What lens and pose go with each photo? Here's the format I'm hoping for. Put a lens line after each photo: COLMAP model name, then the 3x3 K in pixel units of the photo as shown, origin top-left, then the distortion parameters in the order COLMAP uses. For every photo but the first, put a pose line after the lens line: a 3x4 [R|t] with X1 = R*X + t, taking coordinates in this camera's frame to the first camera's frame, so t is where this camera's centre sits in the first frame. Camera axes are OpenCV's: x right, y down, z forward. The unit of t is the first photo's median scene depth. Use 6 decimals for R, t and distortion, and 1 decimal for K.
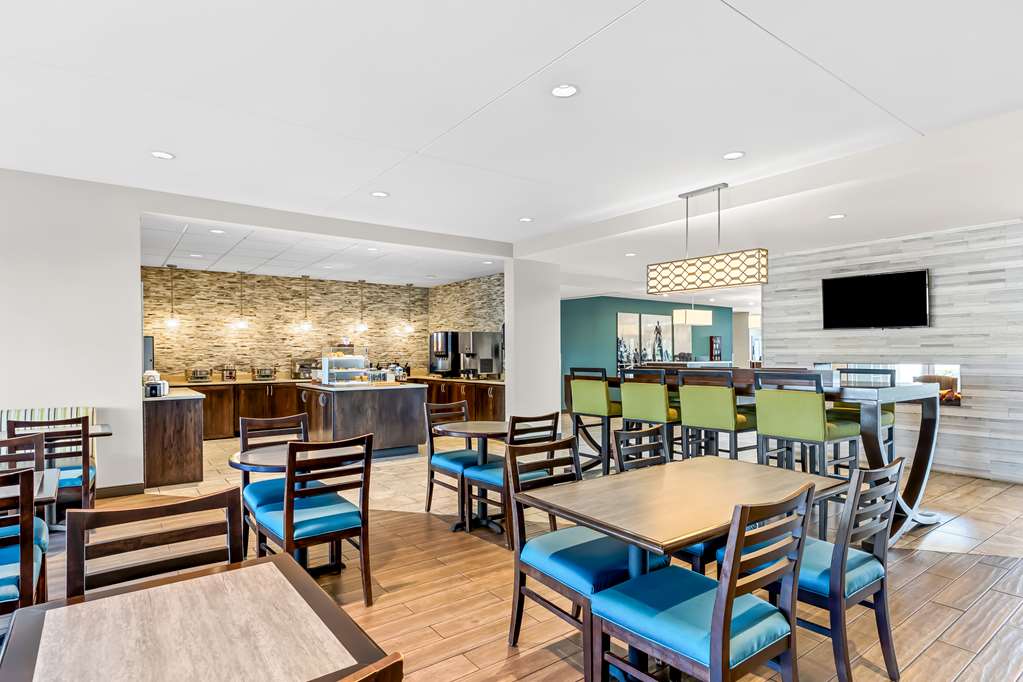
lens RADIAL K [[546.2, 0, 514.1], [0, 546.2, 346.3], [0, 0, 1]] dist [-0.002353, -0.000095]
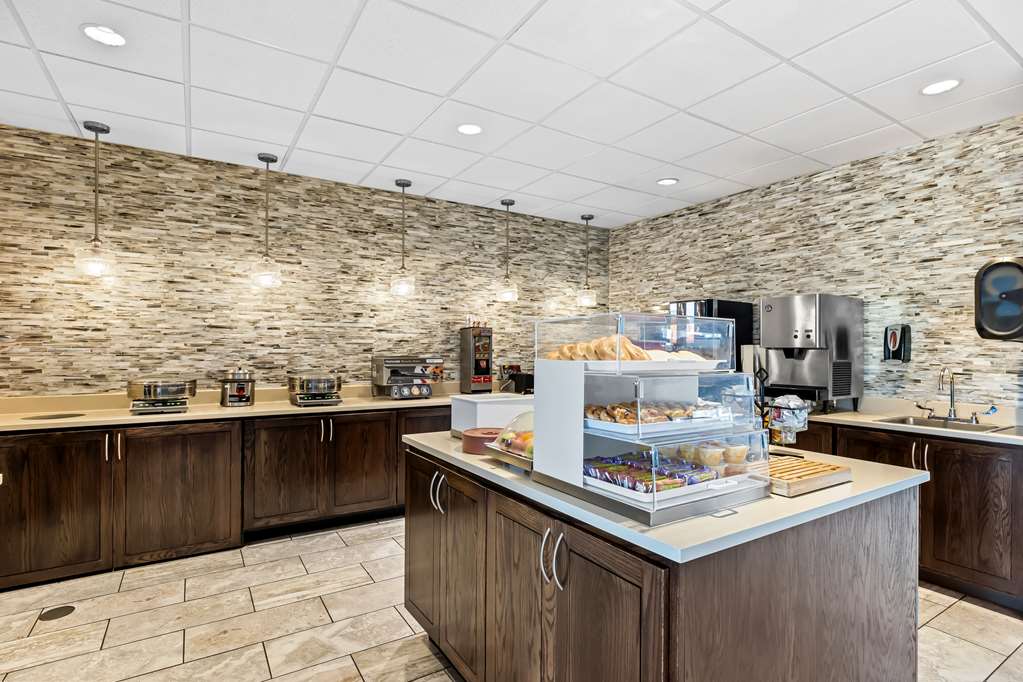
lens RADIAL K [[503.4, 0, 511.5], [0, 503.4, 341.0], [0, 0, 1]] dist [0.000712, -0.000074]
pose [[0.996897, 0.008339, -0.078273, -0.260627], [-0.008450, 0.999964, -0.001076, 0.009378], [0.078261, 0.001734, 0.996931, 0.589116]]
